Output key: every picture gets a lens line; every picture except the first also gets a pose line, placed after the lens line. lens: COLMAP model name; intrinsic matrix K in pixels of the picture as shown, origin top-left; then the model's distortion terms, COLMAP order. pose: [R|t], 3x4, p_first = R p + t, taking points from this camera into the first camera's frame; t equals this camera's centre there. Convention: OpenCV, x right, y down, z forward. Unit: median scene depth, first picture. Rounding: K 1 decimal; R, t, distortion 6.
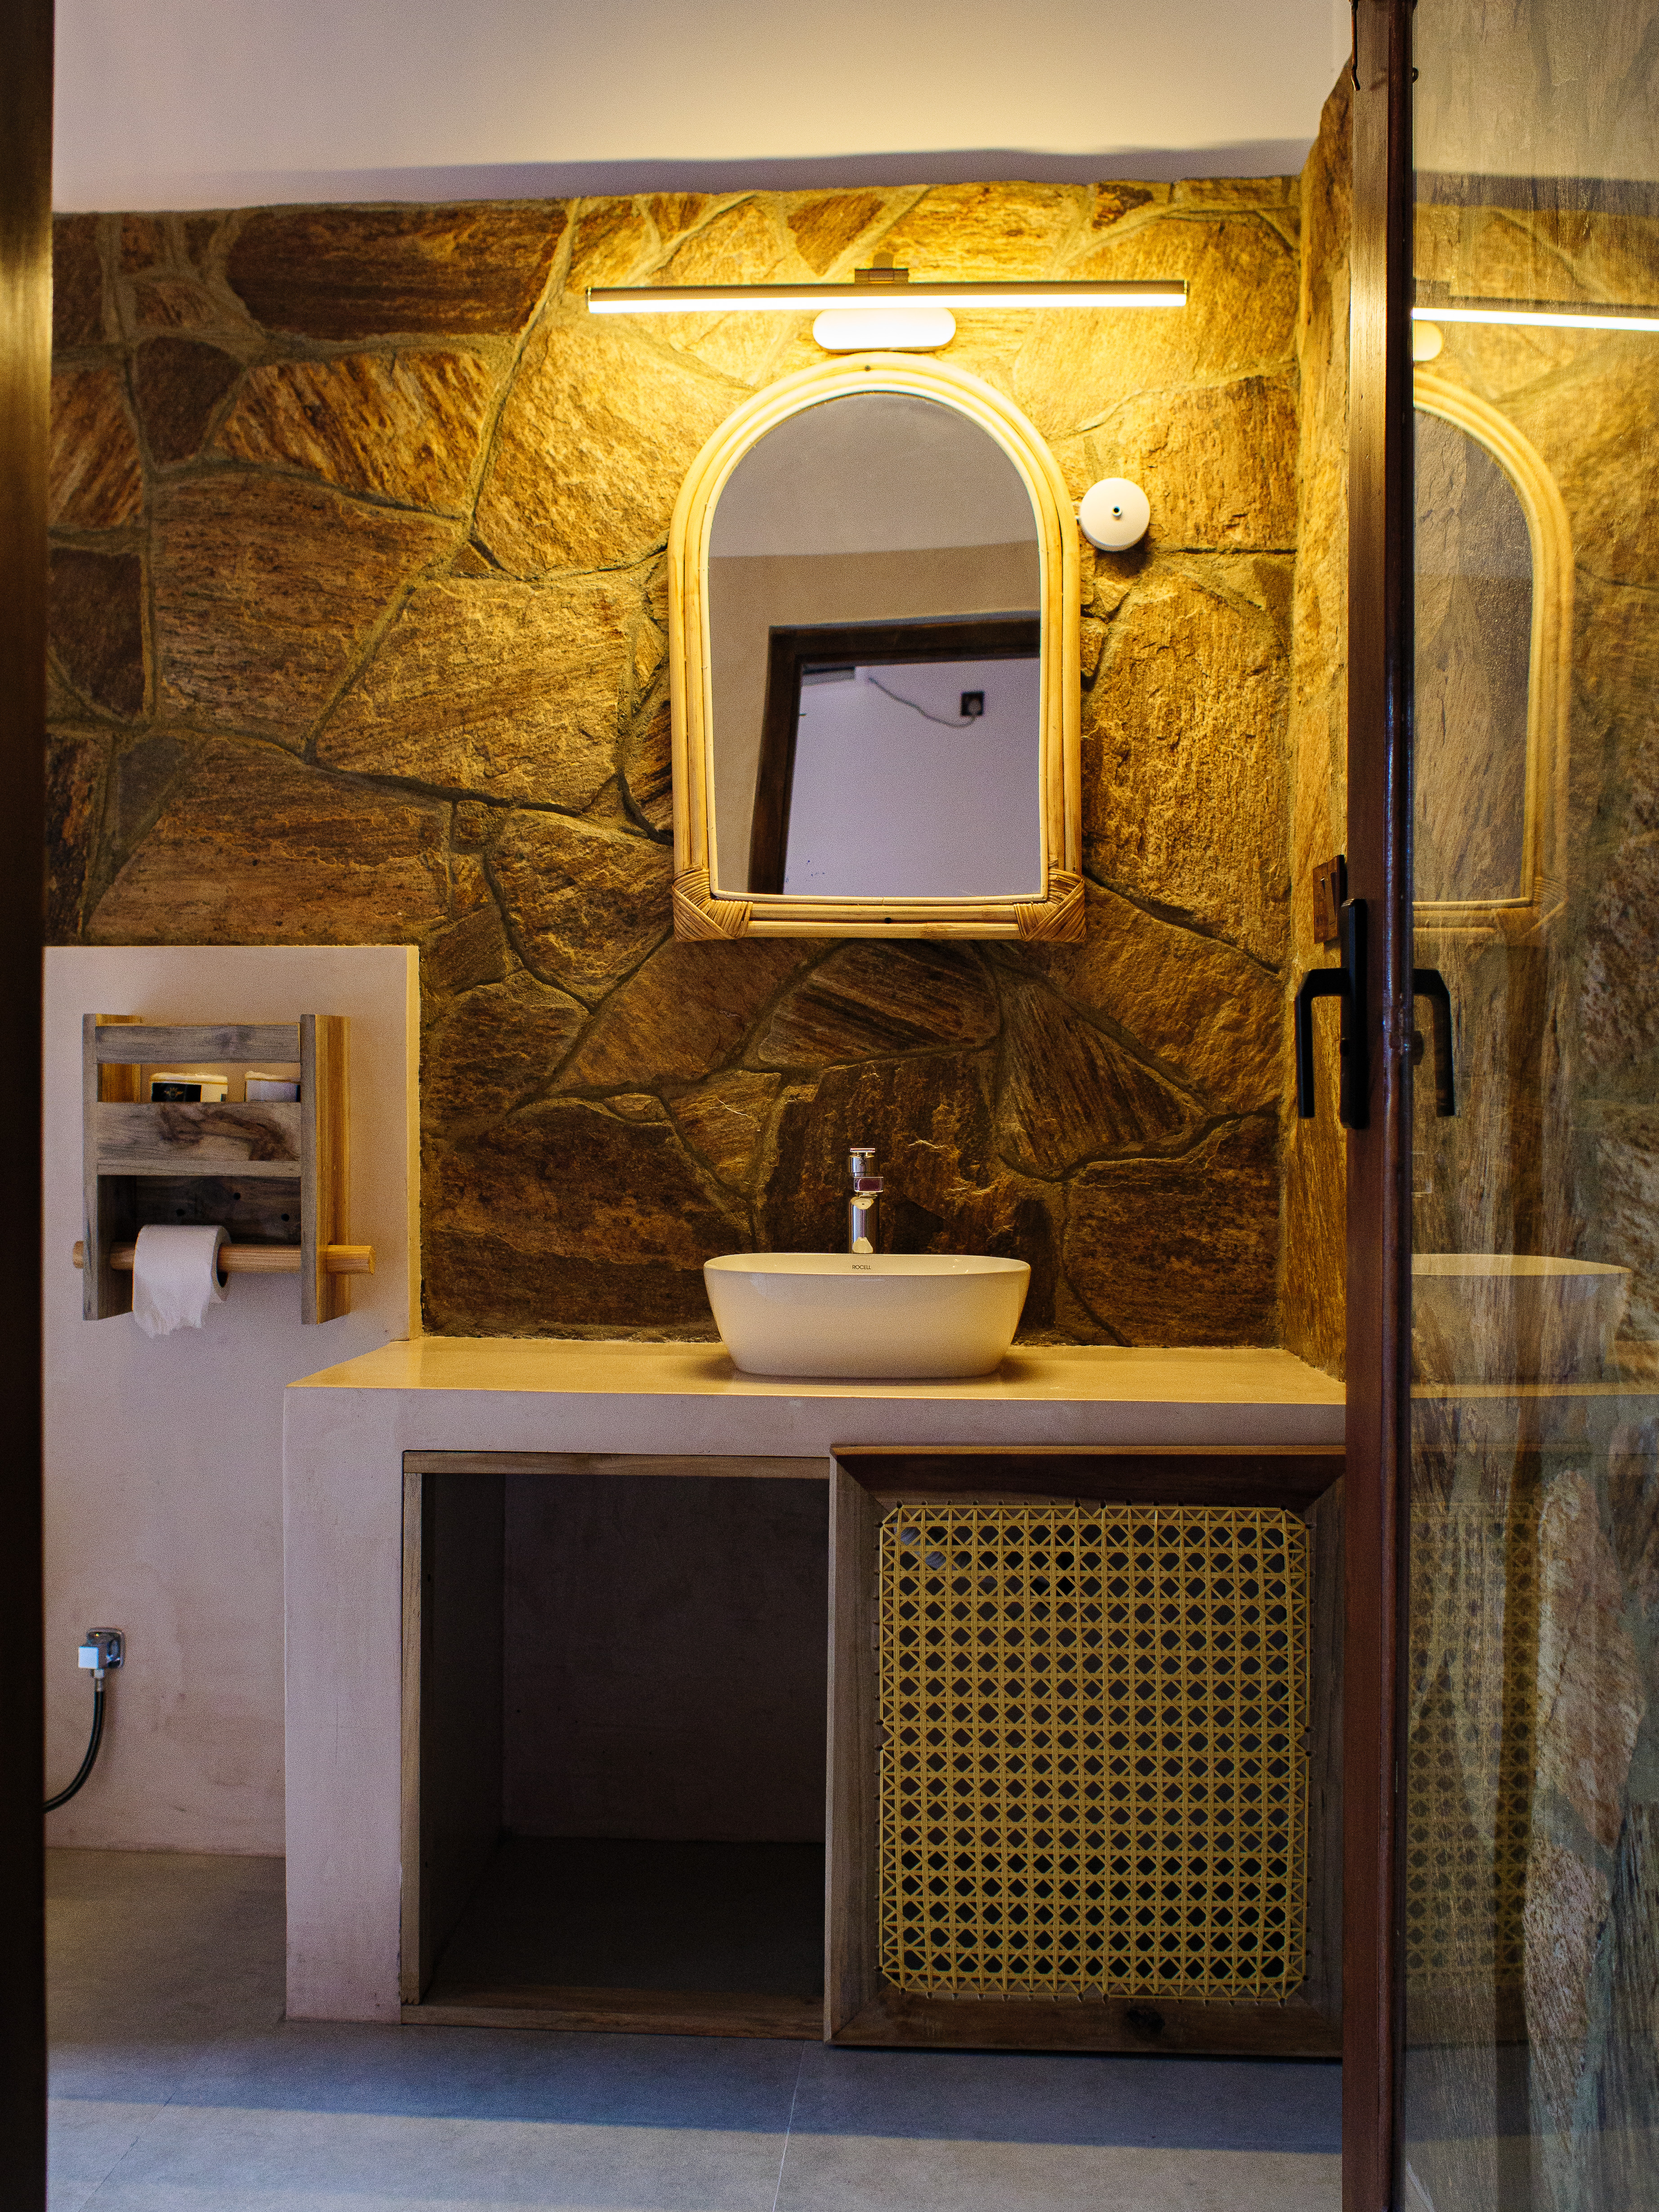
lens RADIAL K [[2467.2, 0, 747.8], [0, 2467.2, 1104.1], [0, 0, 1]] dist [-0.075812, 0.030949]
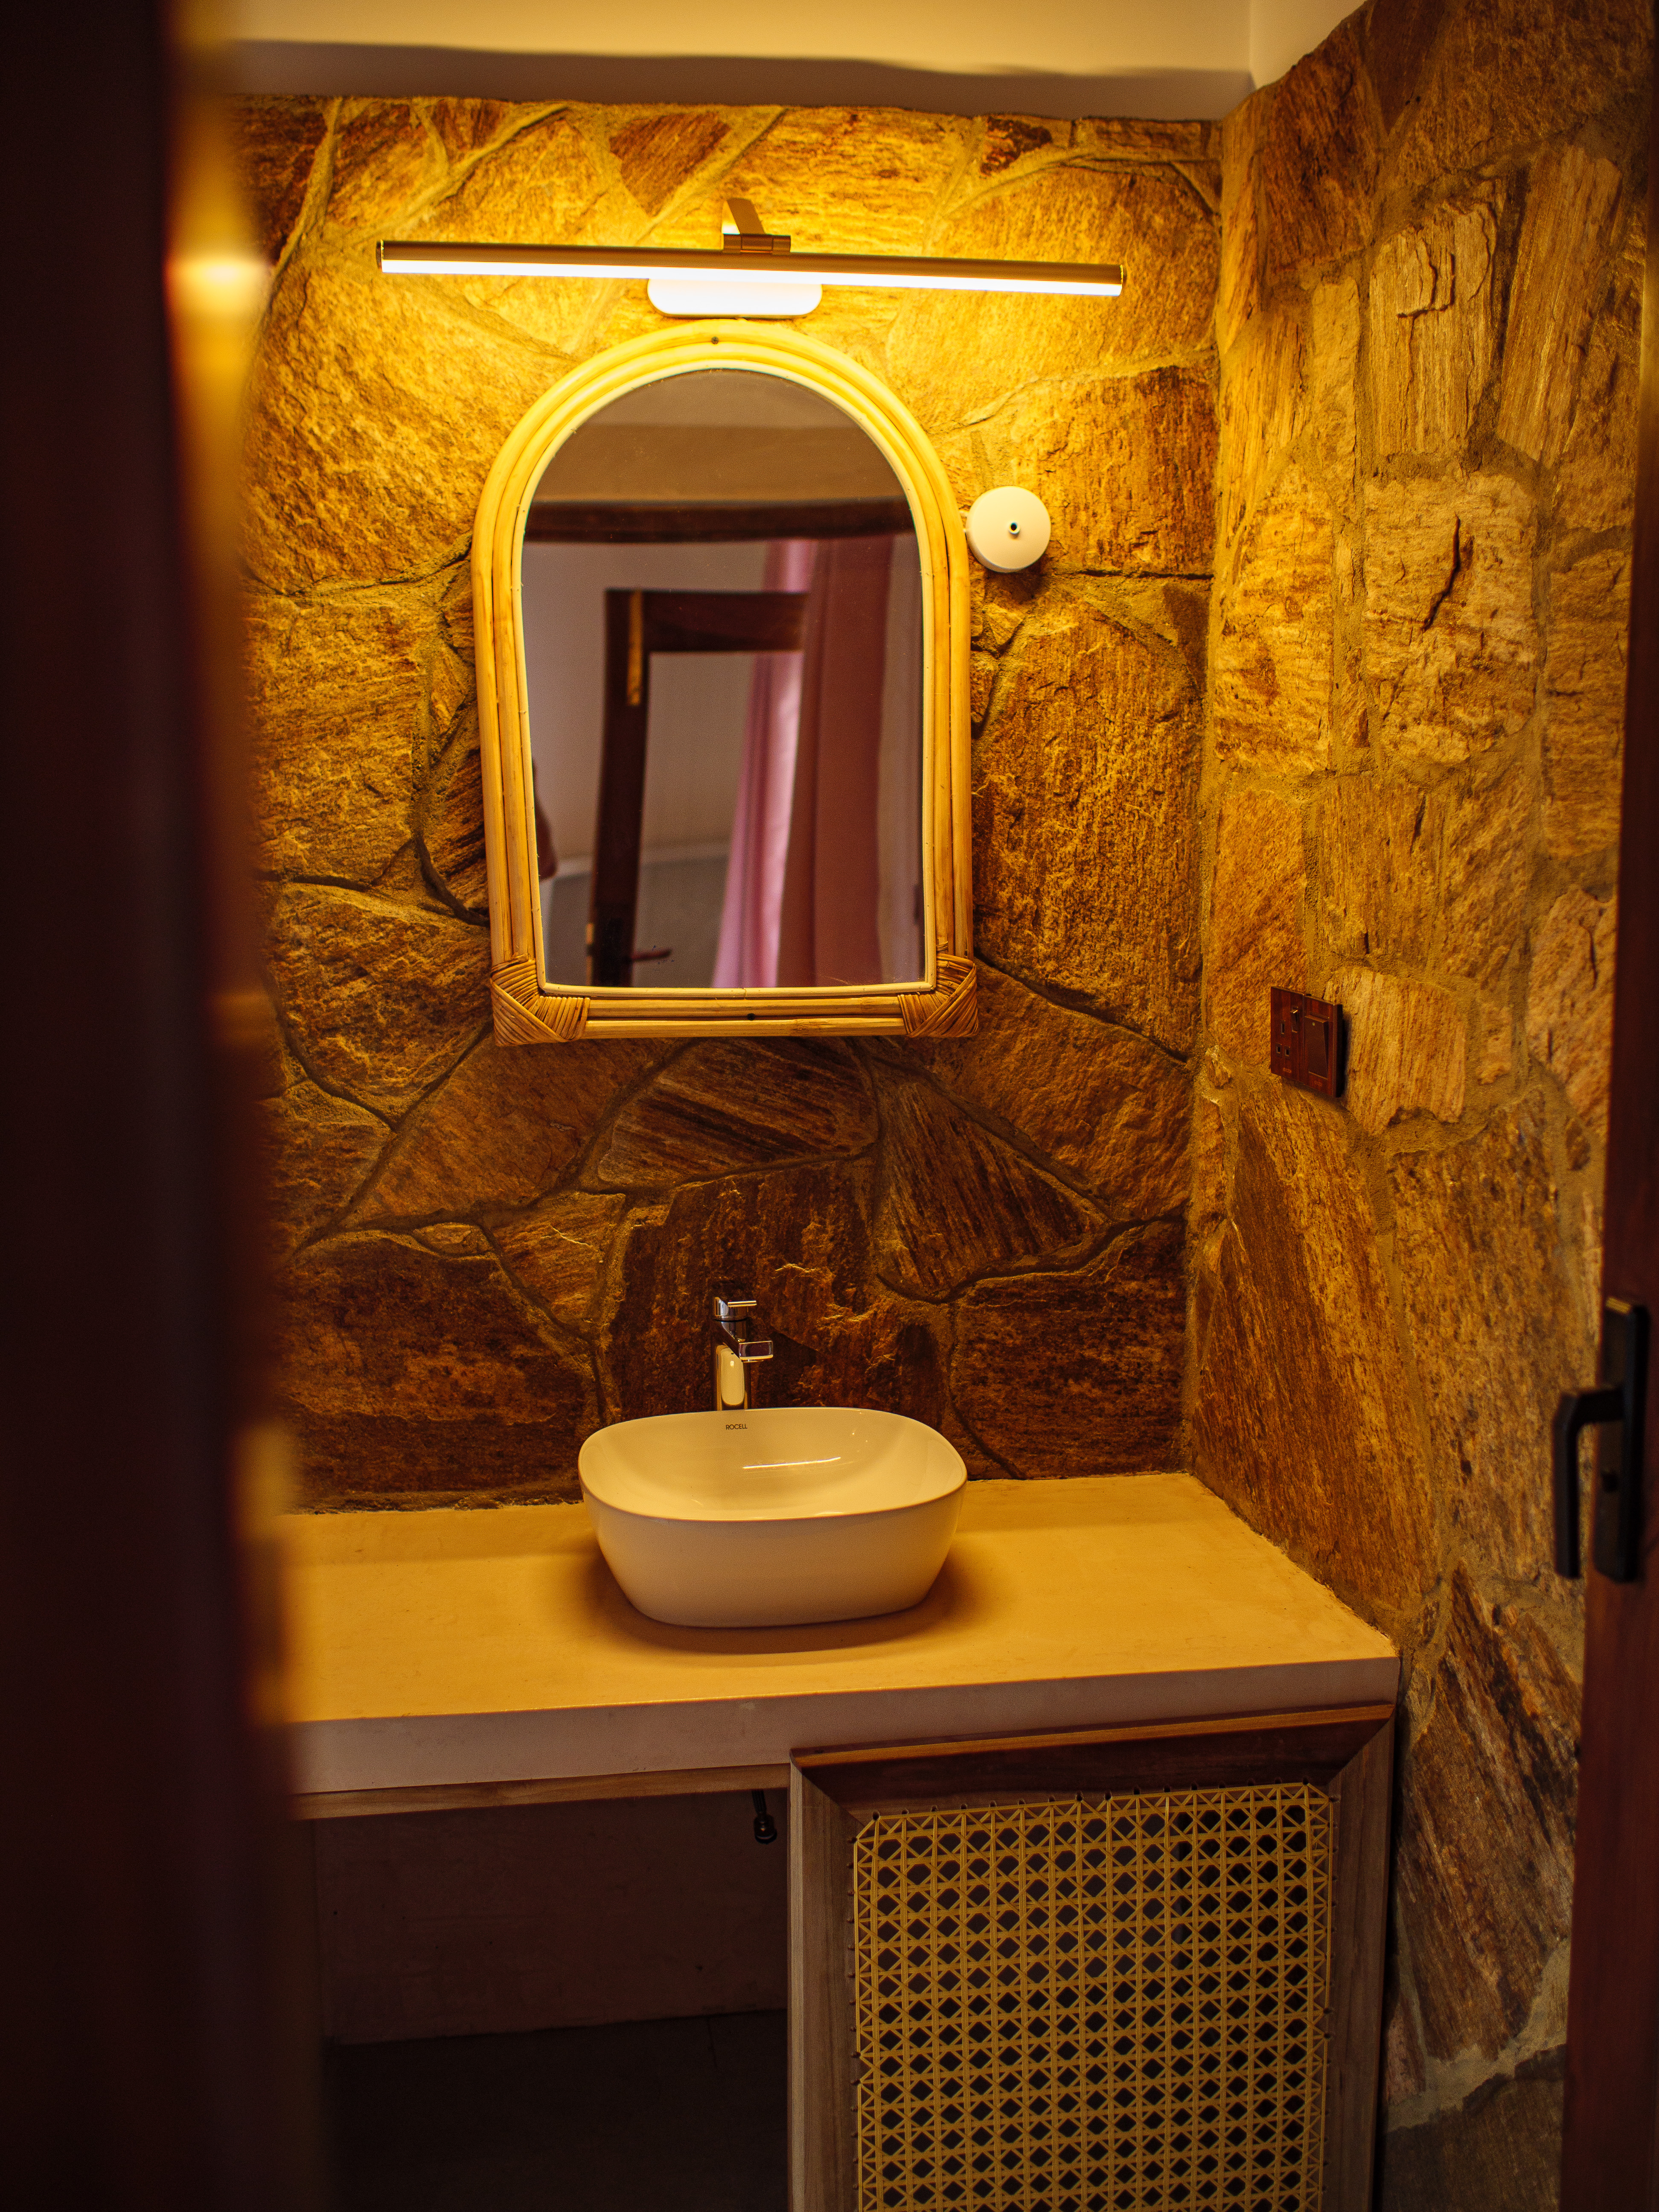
lens RADIAL K [[2342.2, 0, 829.5], [0, 2342.2, 1106.0], [0, 0, 1]] dist [-0.076681, 0.039829]
pose [[0.971957, -0.045423, 0.230731, -0.104042], [0.012866, 0.989969, 0.140696, -0.156840], [-0.234807, -0.133782, 0.962792, 0.214417]]
